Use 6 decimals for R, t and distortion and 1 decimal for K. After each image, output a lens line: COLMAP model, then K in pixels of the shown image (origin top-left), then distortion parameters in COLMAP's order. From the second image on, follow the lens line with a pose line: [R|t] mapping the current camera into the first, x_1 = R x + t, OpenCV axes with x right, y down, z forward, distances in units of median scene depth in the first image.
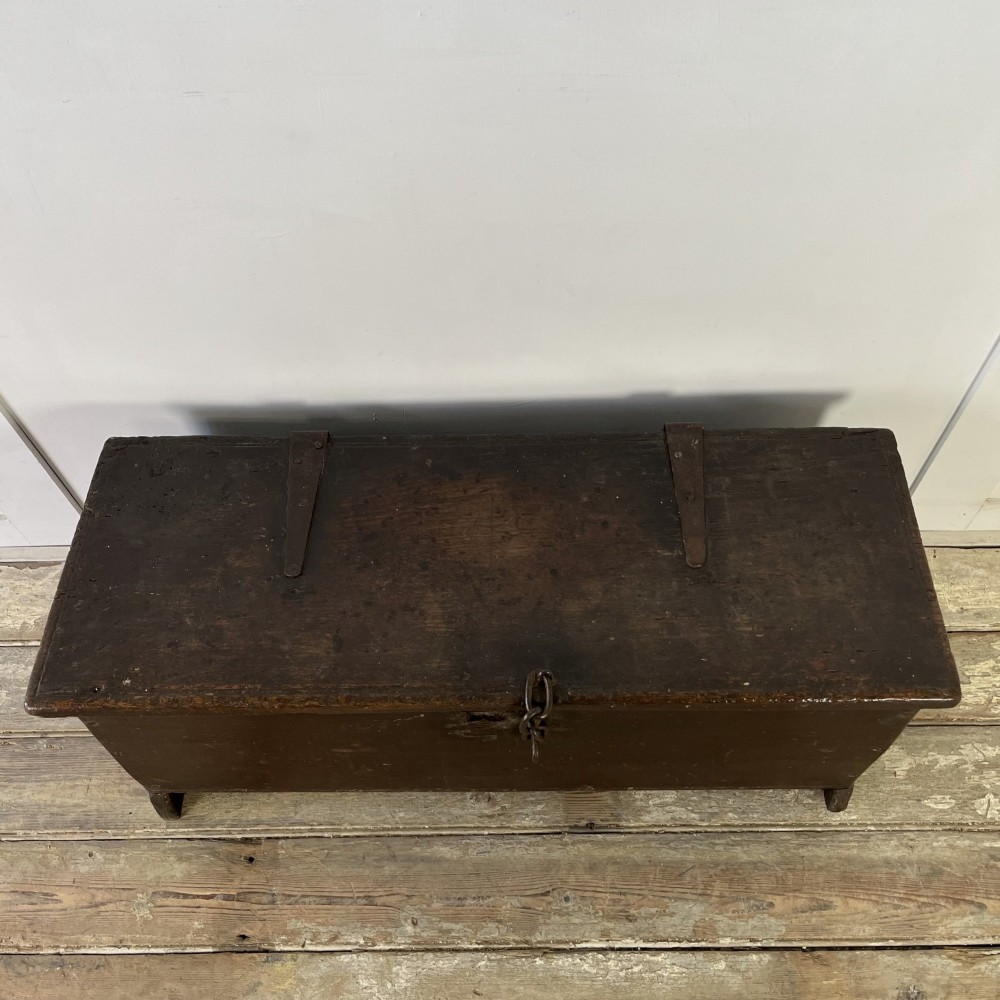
lens RADIAL K [[1054.6, 0, 509.1], [0, 1054.6, 470.3], [0, 0, 1]] dist [0.010866, 0.027116]
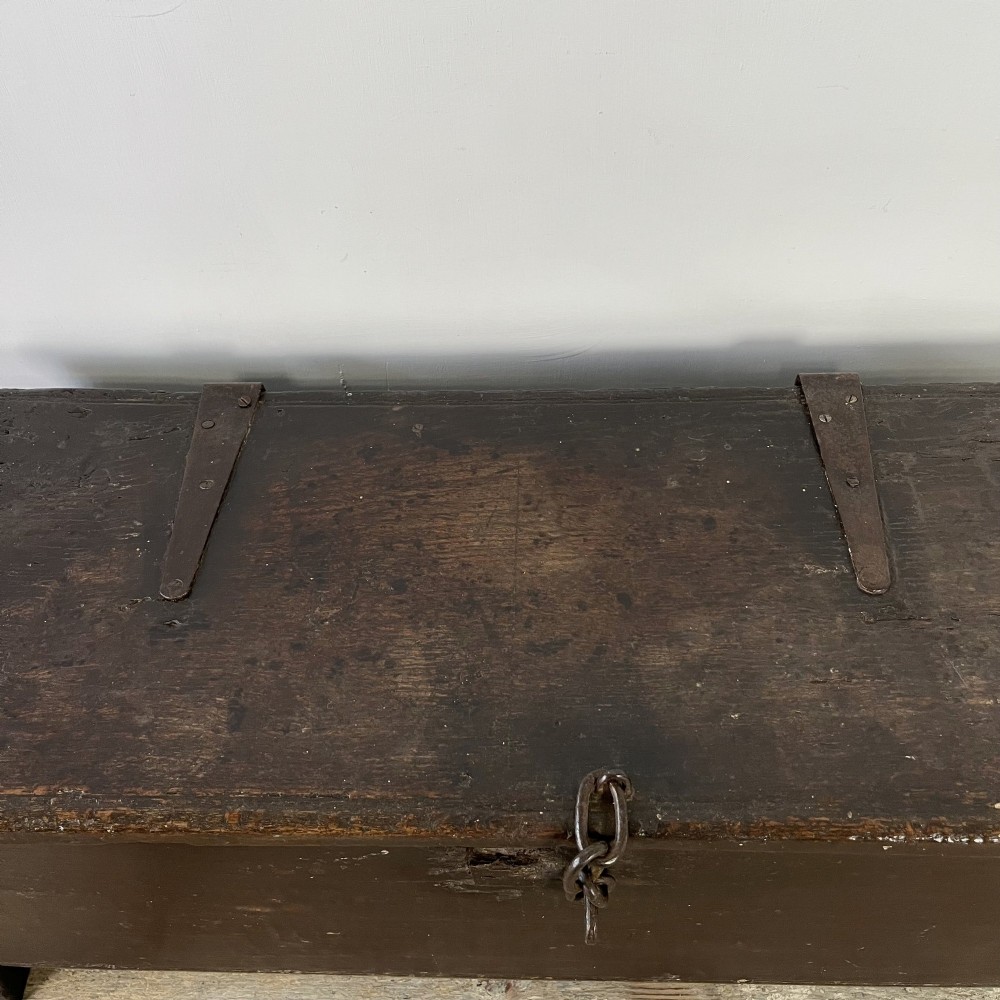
lens RADIAL K [[969.3, 0, 507.2], [0, 969.3, 499.4], [0, 0, 1]] dist [-0.004953, 0.002503]
pose [[0.999356, 0.011724, -0.033912, -0.003856], [-0.015234, 0.994336, -0.105187, 0.098578], [0.032487, 0.105635, 0.993874, 0.466845]]
